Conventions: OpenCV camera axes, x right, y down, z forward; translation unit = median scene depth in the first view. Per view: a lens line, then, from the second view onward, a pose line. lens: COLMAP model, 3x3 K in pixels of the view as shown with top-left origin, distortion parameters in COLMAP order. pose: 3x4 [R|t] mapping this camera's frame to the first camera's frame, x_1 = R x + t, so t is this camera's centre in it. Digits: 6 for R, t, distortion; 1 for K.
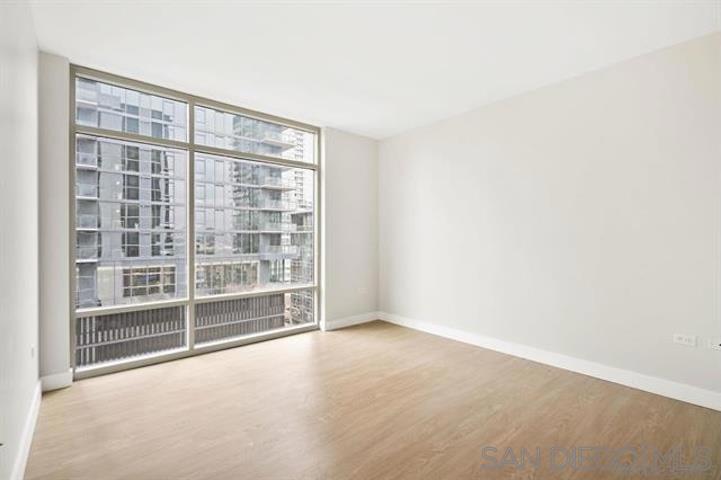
lens RADIAL K [[332.6, 0, 362.5], [0, 332.6, 239.2], [0, 0, 1]] dist [-0.000628, 0.001128]
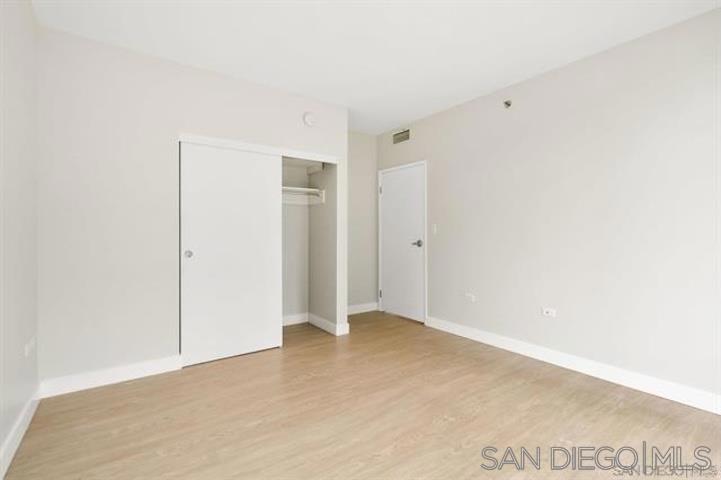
lens RADIAL K [[332.6, 0, 362.5], [0, 332.6, 239.2], [0, 0, 1]] dist [-0.000628, 0.001128]
pose [[-0.997392, -0.002141, 0.072145, 0.060134], [-0.001611, 0.999971, 0.007398, 0.016701], [-0.072159, 0.007263, -0.997367, 1.883201]]
